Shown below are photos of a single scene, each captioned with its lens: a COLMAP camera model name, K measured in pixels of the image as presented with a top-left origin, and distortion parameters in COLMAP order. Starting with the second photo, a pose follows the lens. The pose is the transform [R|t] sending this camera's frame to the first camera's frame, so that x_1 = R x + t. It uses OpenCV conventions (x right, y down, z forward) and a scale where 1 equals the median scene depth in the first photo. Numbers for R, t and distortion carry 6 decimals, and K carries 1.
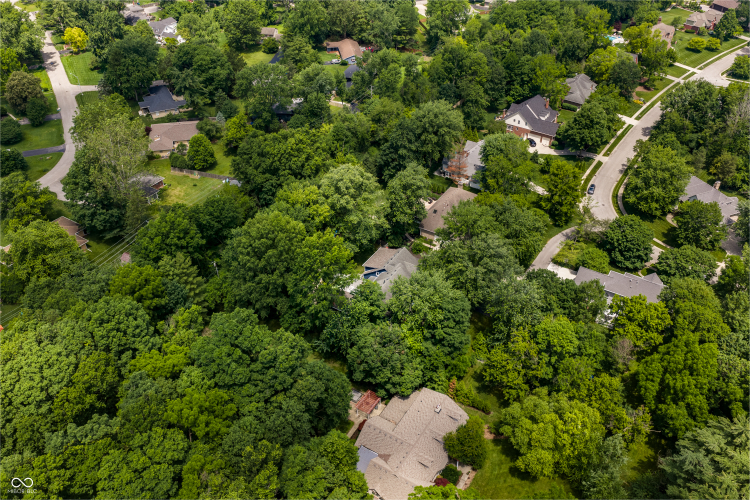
lens RADIAL K [[610.2, 0, 375.3], [0, 610.2, 250.0], [0, 0, 1]] dist [0.015190, -0.002713]
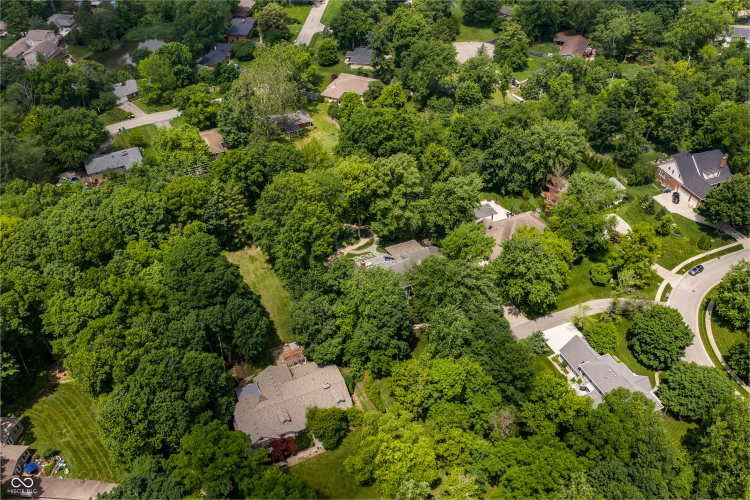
lens RADIAL K [[610.2, 0, 376.3], [0, 610.2, 249.9], [0, 0, 1]] dist [0.015190, -0.002713]
pose [[0.828353, 0.367688, -0.422655, 0.311428], [-0.340966, 0.929533, 0.140396, -0.086957], [0.444493, 0.027814, 0.895350, 0.022567]]
